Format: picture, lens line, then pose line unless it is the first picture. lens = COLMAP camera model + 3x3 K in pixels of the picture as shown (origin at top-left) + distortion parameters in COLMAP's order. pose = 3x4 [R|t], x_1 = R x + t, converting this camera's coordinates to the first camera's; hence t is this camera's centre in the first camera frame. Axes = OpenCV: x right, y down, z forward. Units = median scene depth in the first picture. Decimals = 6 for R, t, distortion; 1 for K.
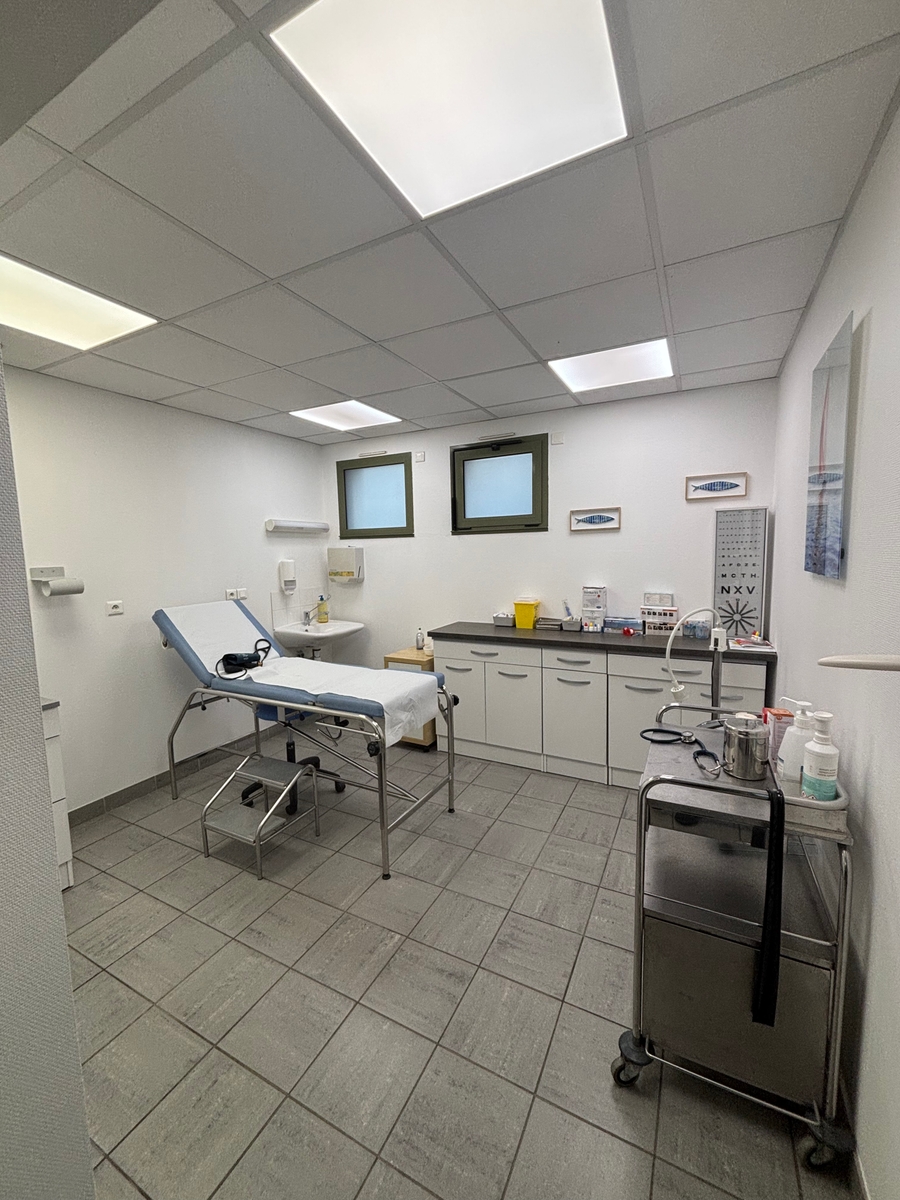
lens RADIAL K [[486.5, 0, 446.0], [0, 486.5, 600.3], [0, 0, 1]] dist [0.001740, -0.000980]
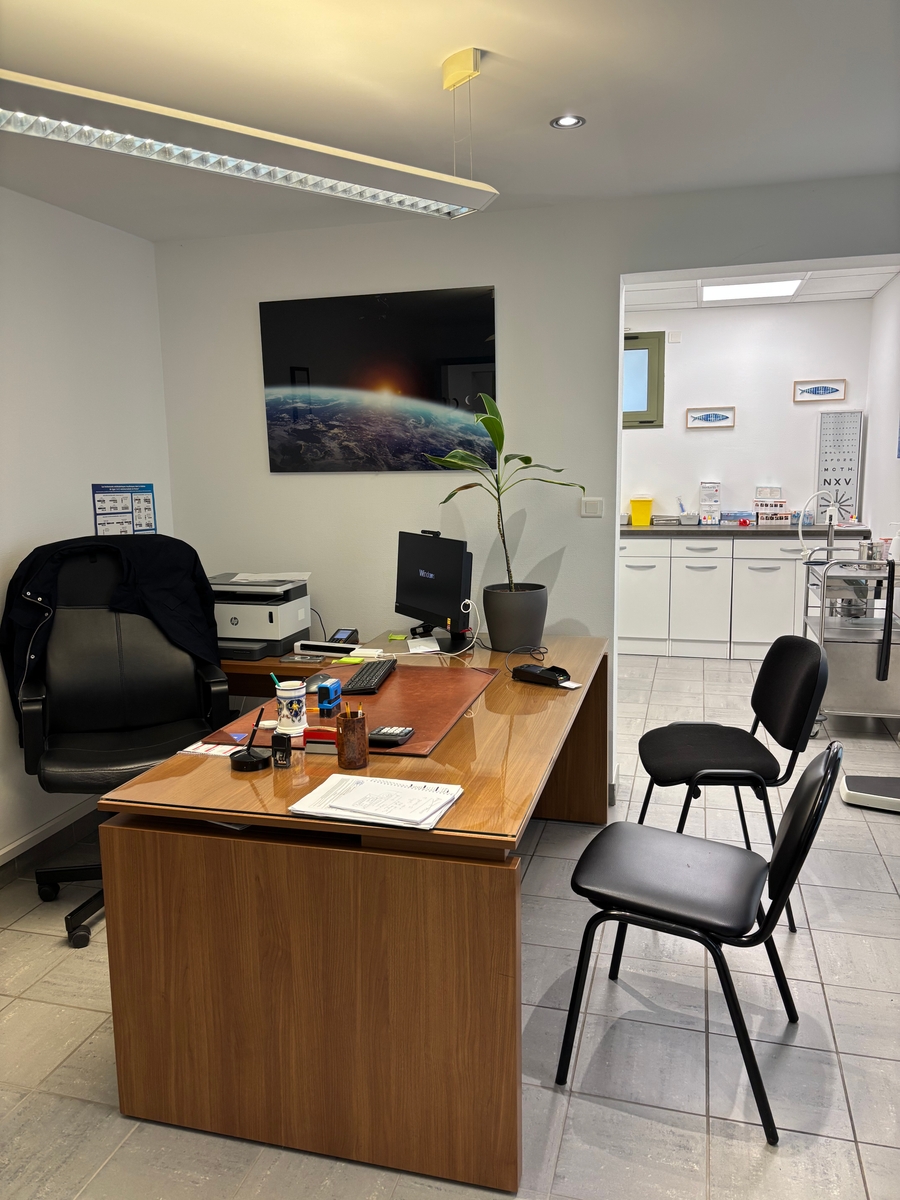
lens RADIAL K [[907.9, 0, 452.9], [0, 907.9, 601.9], [0, 0, 1]] dist [0.033353, -0.037635]
pose [[0.974959, -0.027054, 0.220731, -0.792312], [0.015338, 0.998389, 0.054619, 0.133340], [-0.221853, -0.049865, 0.973804, -0.941311]]
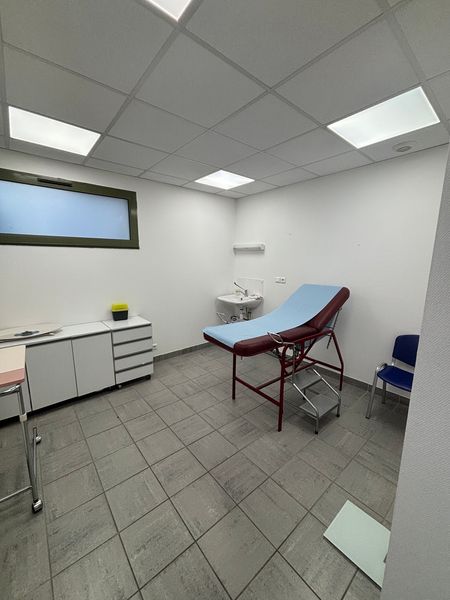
lens RADIAL K [[243.2, 0, 225.0], [0, 243.2, 301.4], [0, 0, 1]] dist [0.001740, -0.000980]
pose [[0.923986, 0.099528, -0.369248, 0.179330], [-0.067740, 0.992867, 0.098112, -0.022381], [0.376379, -0.065641, 0.924138, 0.144179]]
